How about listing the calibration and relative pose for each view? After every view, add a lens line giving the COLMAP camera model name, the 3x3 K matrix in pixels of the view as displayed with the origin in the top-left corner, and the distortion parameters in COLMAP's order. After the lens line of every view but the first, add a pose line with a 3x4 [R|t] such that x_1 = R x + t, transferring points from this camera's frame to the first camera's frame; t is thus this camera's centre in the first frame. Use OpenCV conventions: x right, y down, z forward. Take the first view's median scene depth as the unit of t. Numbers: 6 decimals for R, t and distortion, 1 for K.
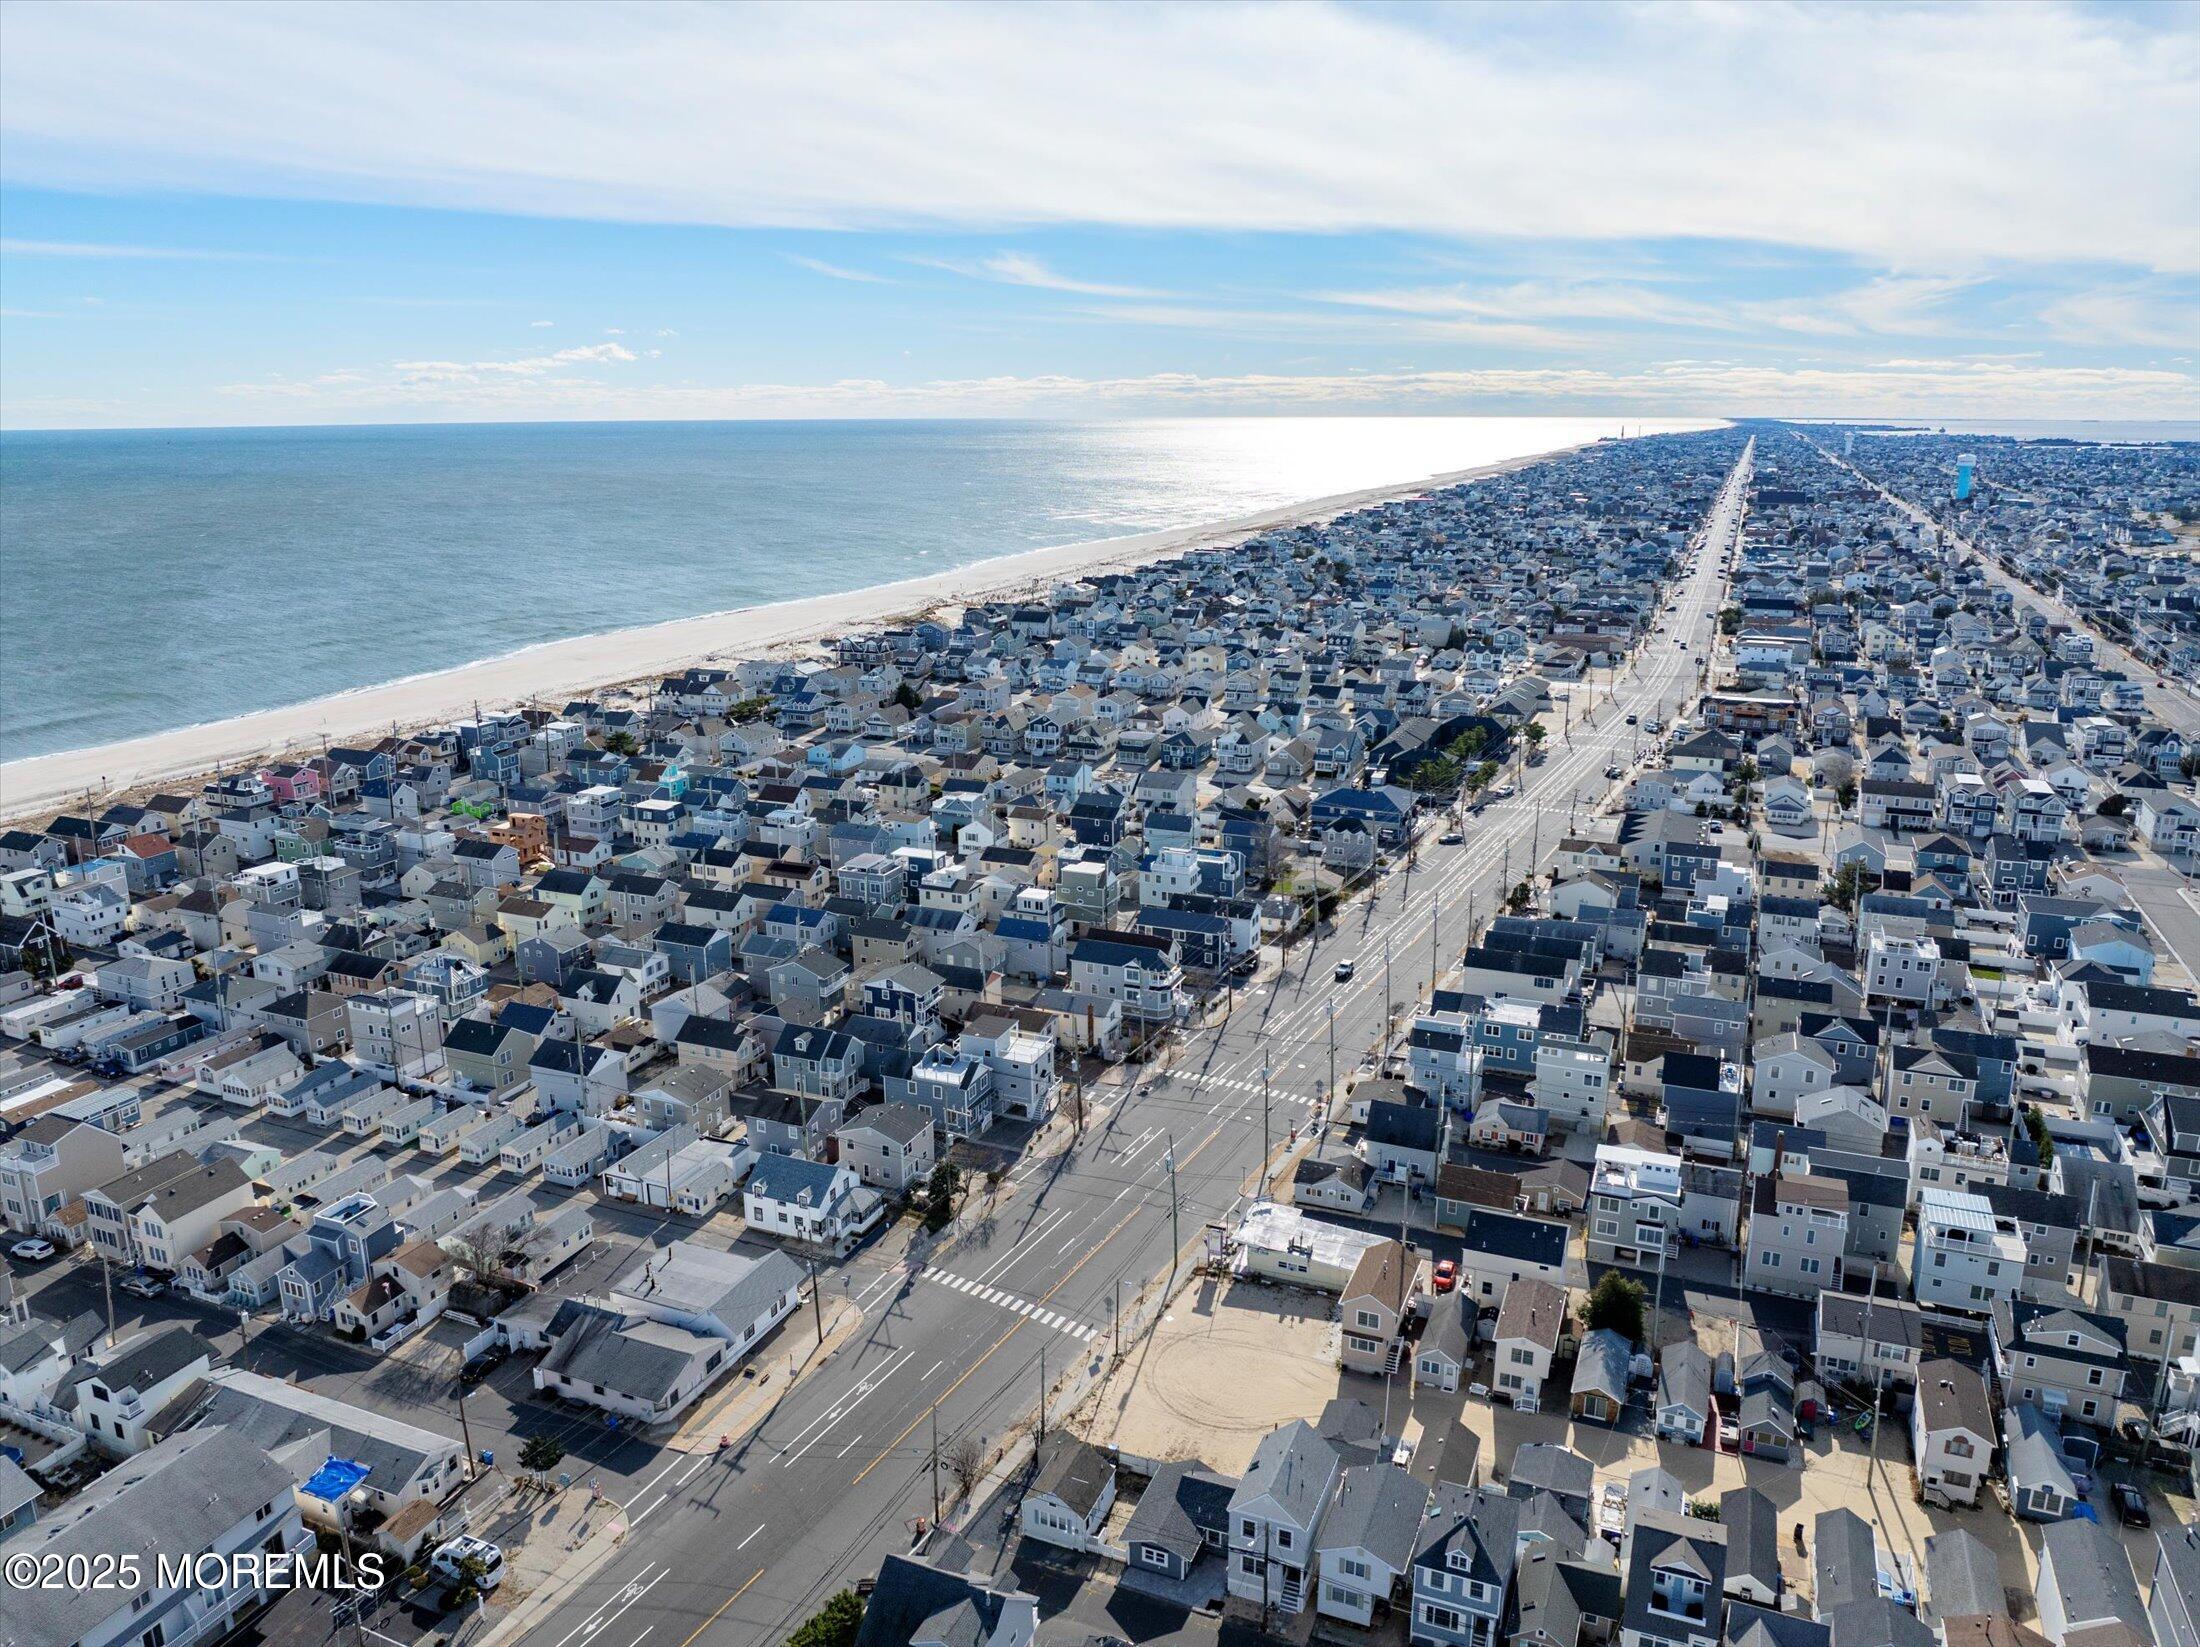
lens RADIAL K [[1557.3, 0, 1100.0], [0, 1557.3, 823.5], [0, 0, 1]] dist [-0.034332, -0.000692]
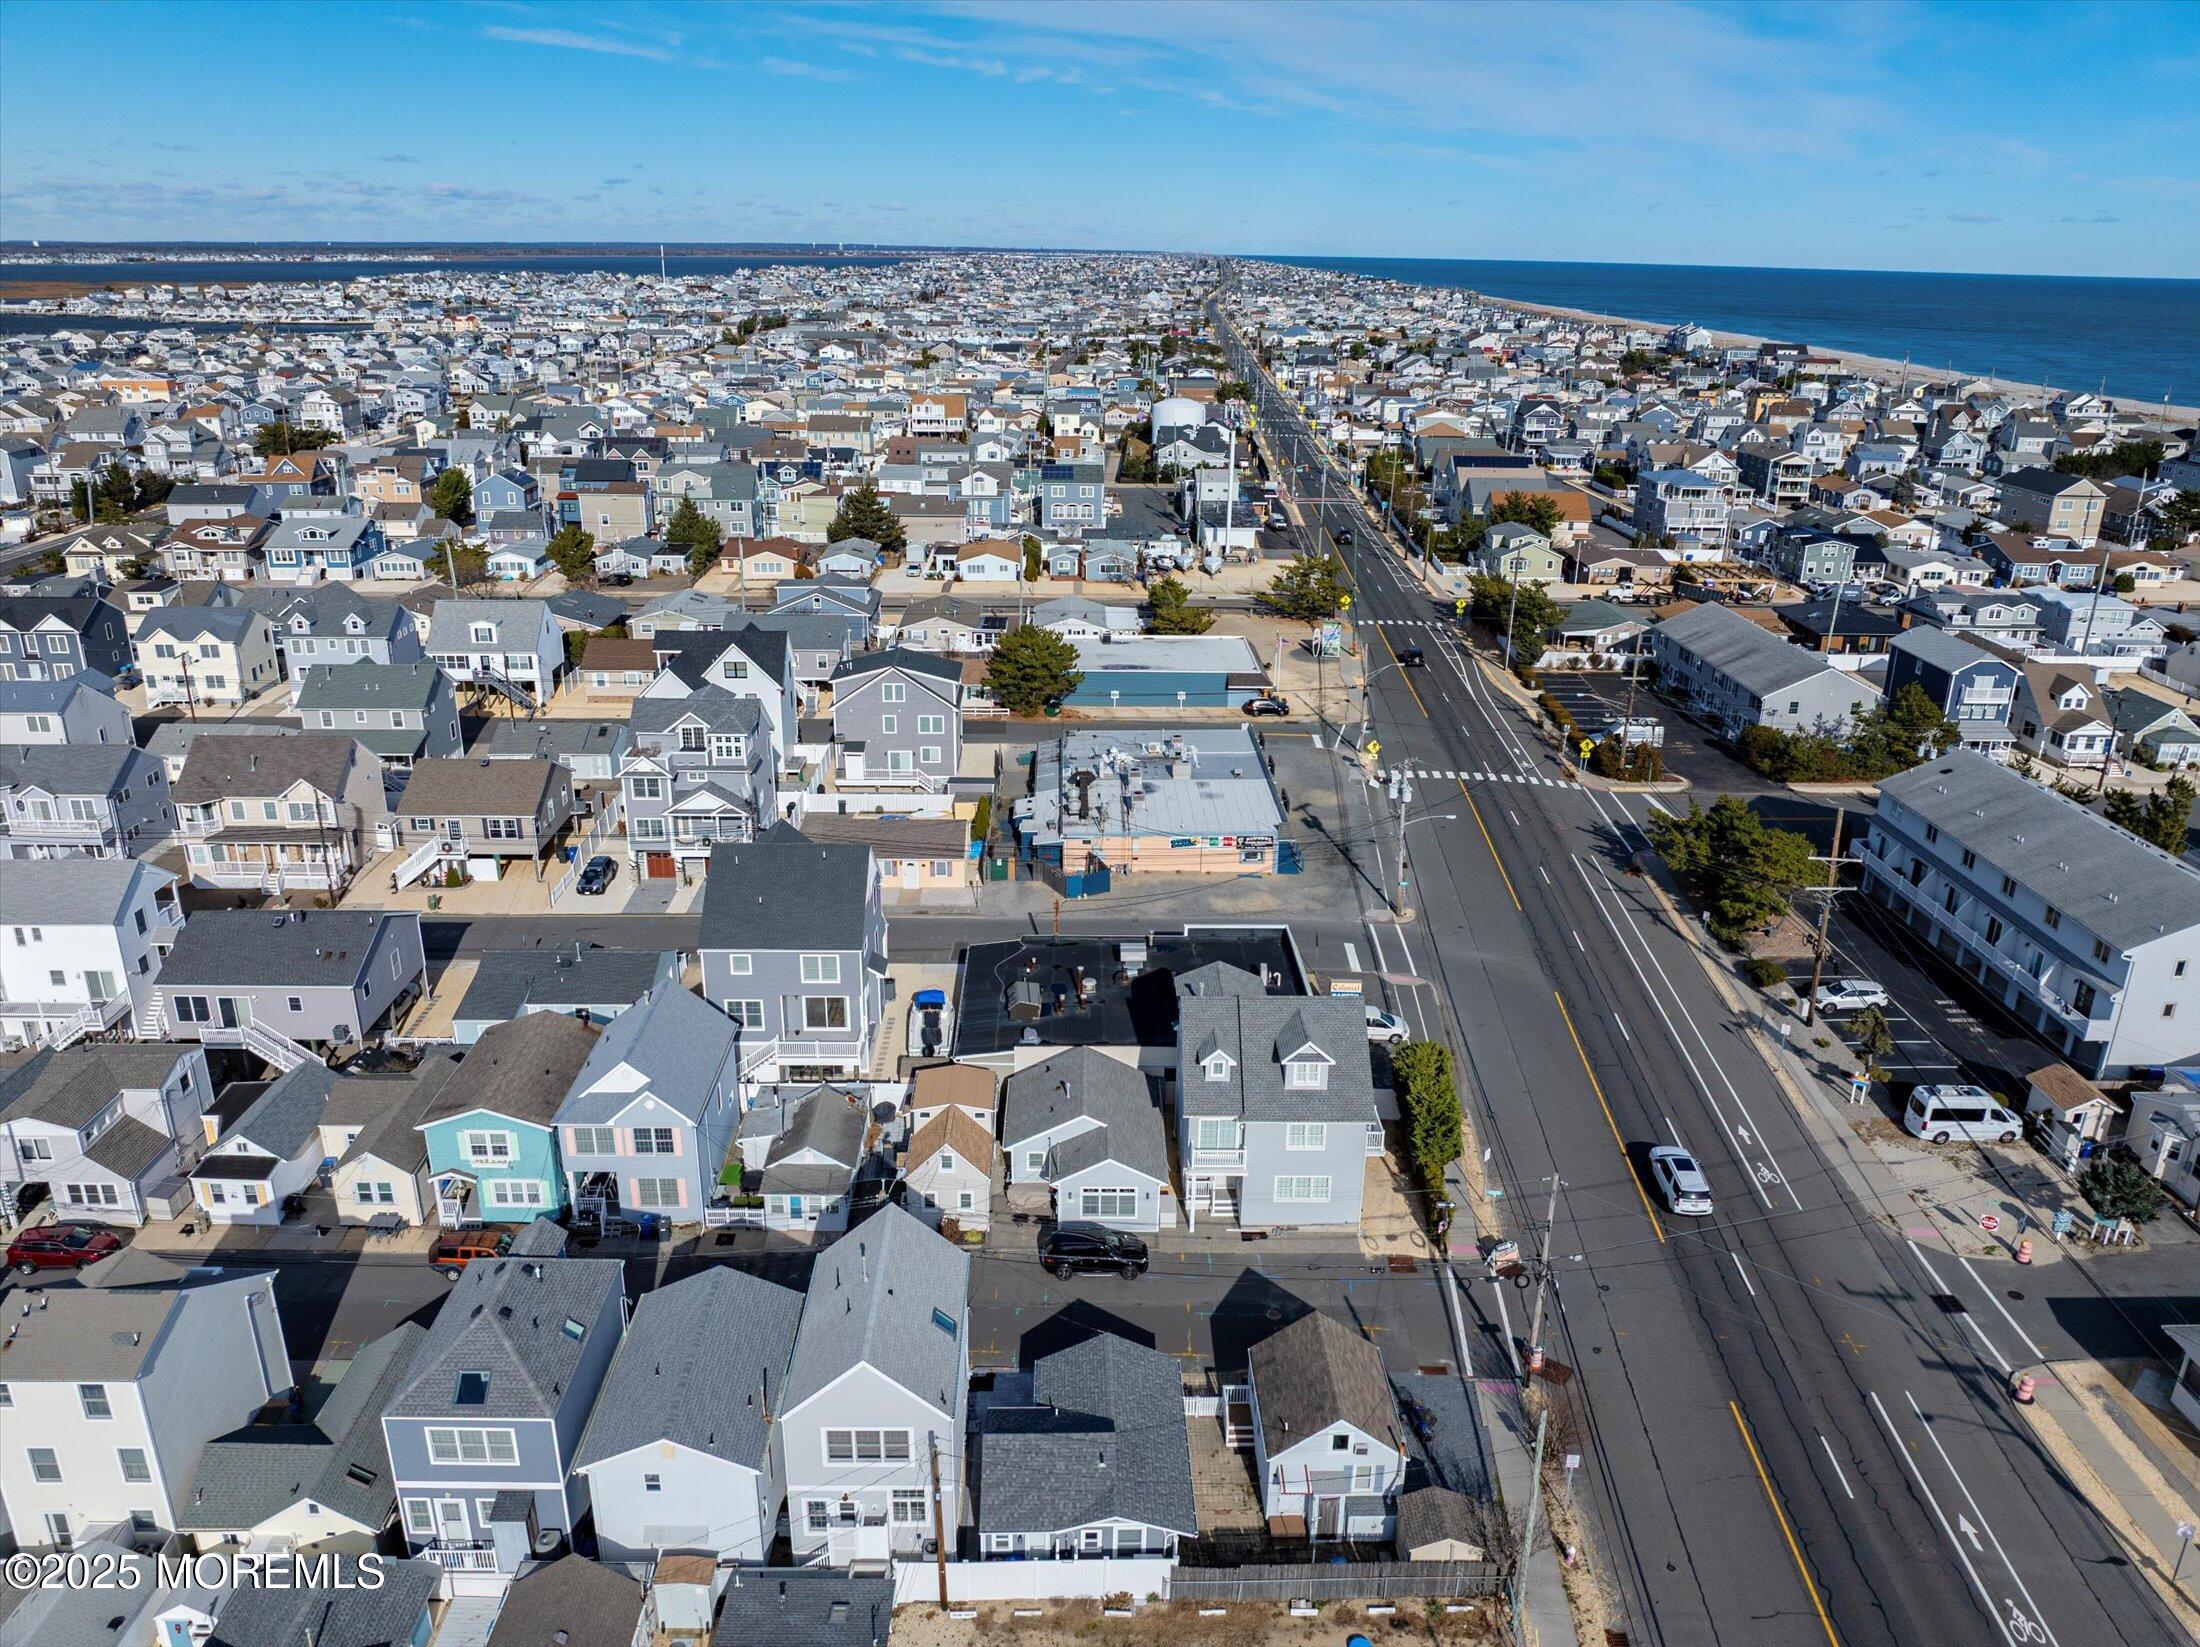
lens RADIAL K [[1554.3, 0, 1100.0], [0, 1554.3, 823.5], [0, 0, 1]] dist [-0.027168, -0.024383]
pose [[-0.911753, 0.136522, -0.387387, 0.115956], [-0.116507, 0.818448, 0.562645, 0.000328], [0.393869, 0.558127, -0.730316, 0.648110]]
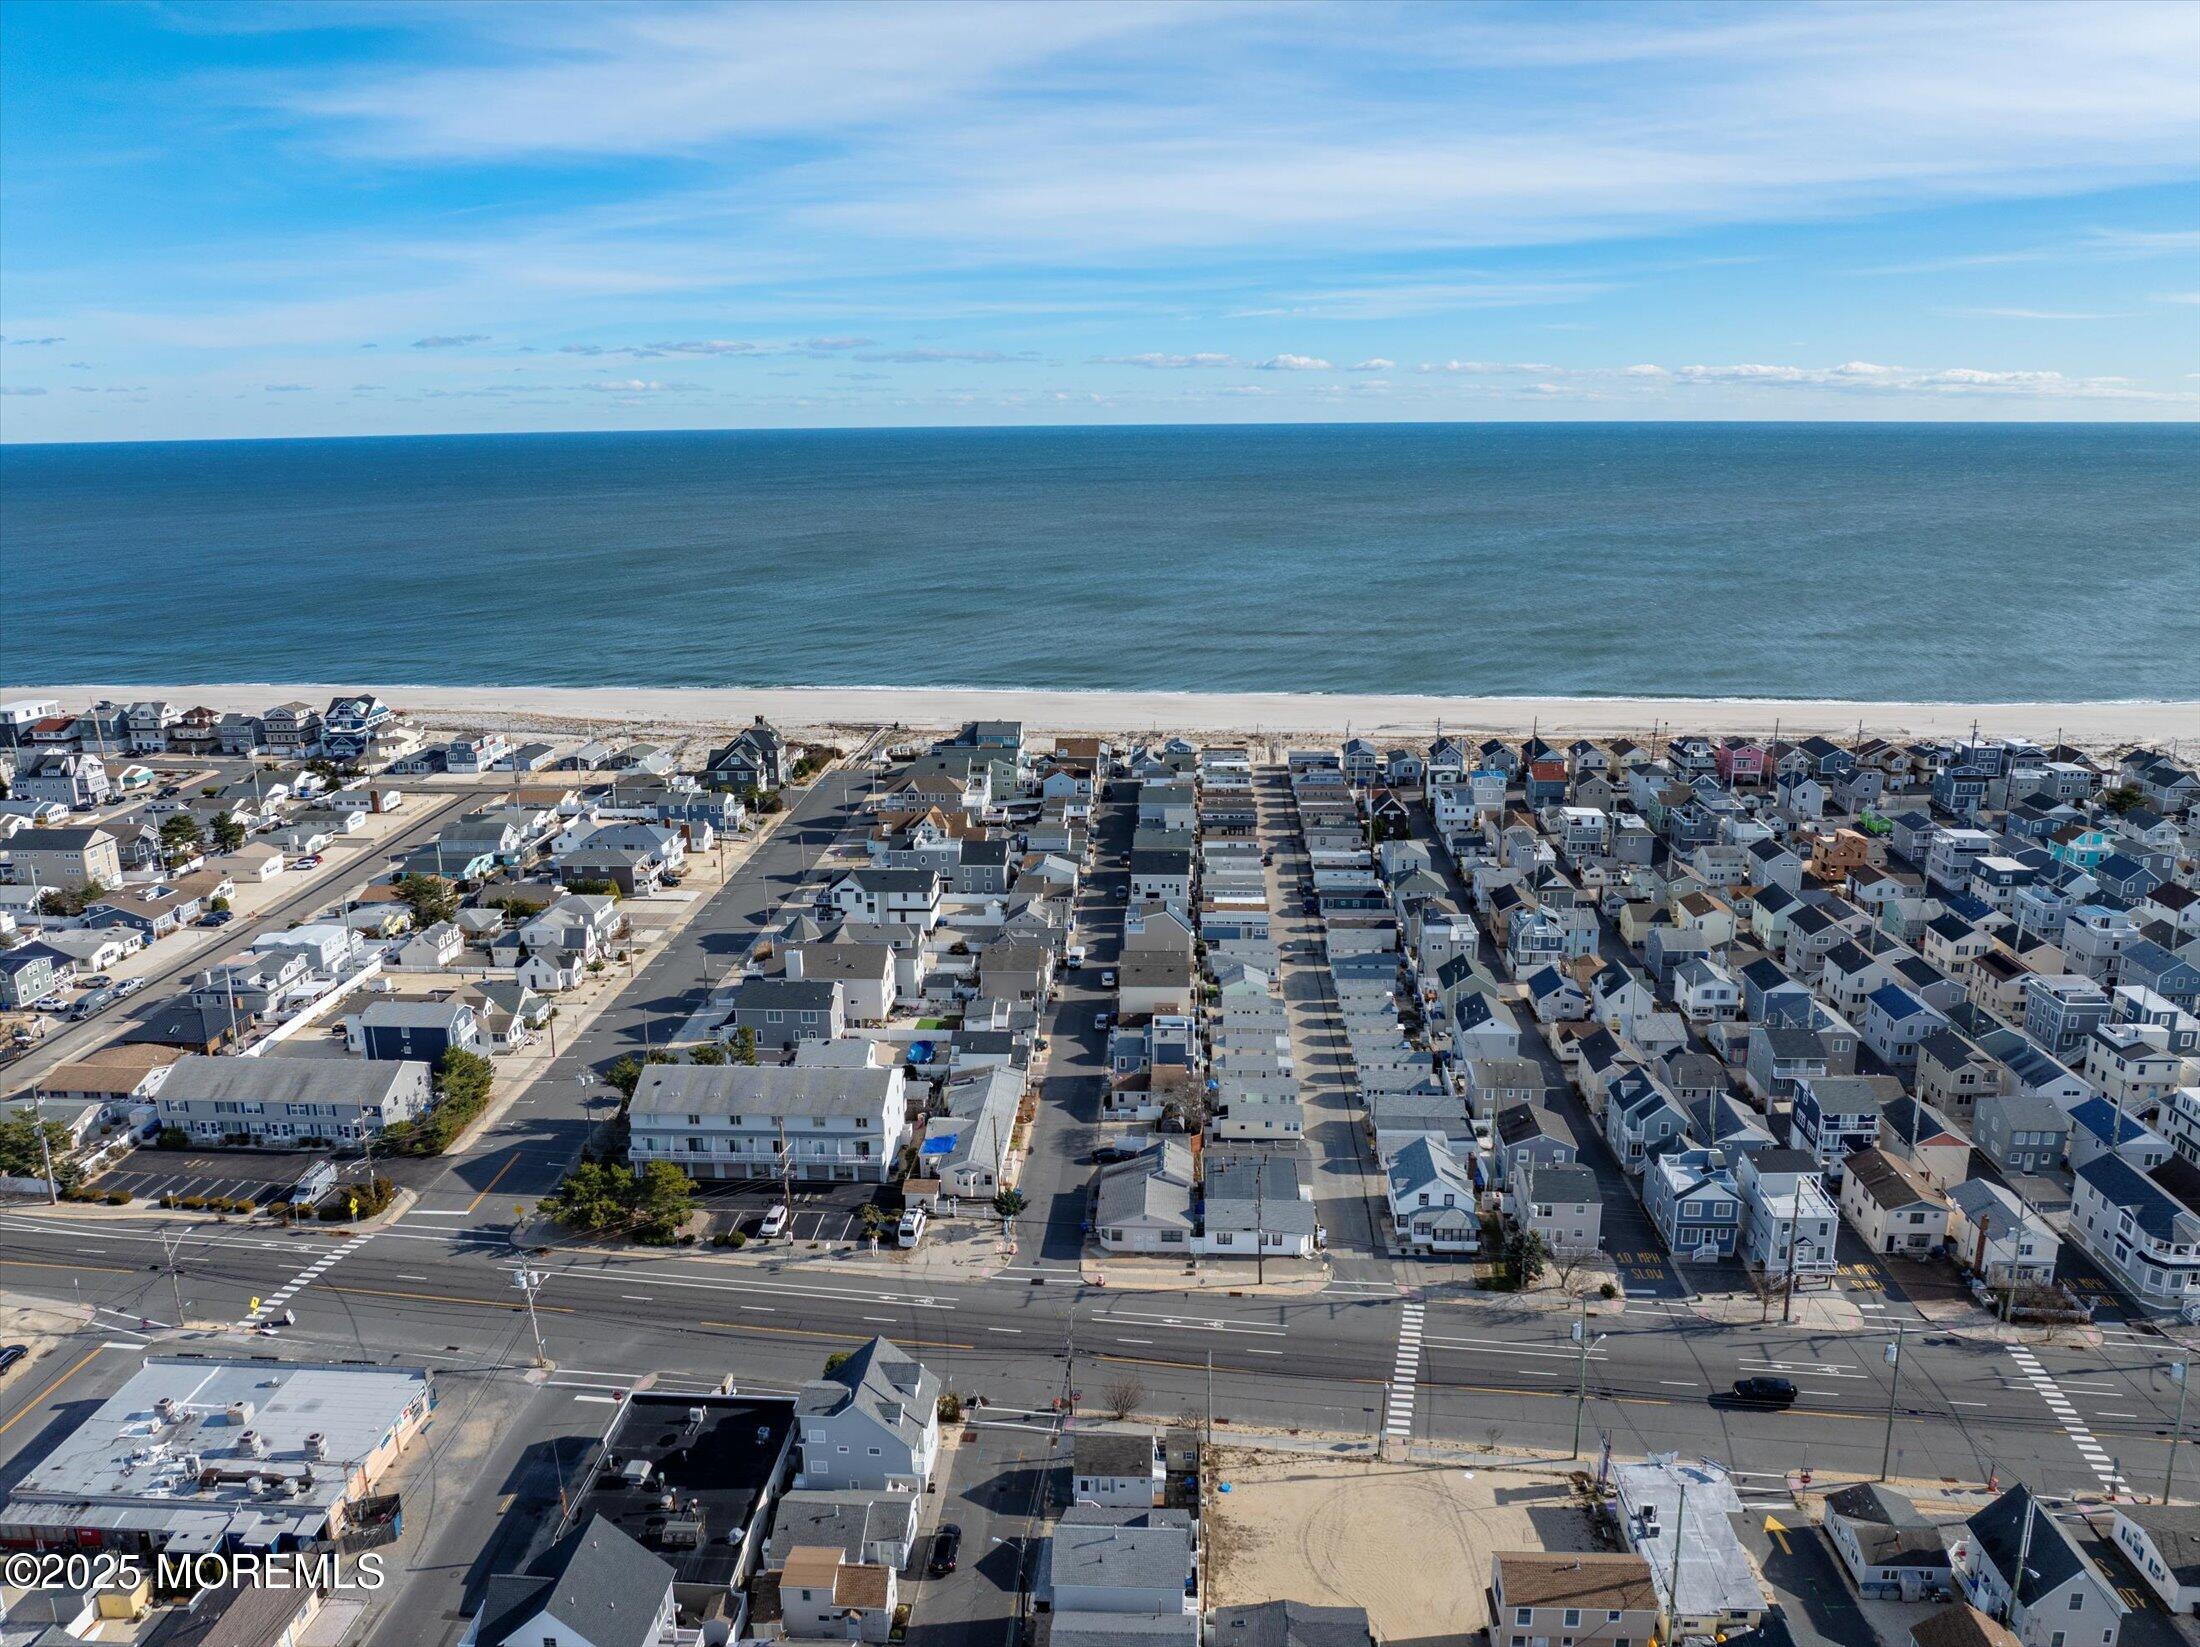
lens RADIAL K [[1554.3, 0, 1100.0], [0, 1554.3, 823.5], [0, 0, 1]] dist [-0.027168, -0.024383]
pose [[0.334723, 0.243142, -0.910408, 0.432209], [-0.236642, 0.956866, 0.168545, -0.079466], [0.912119, 0.159025, 0.377823, 0.279806]]
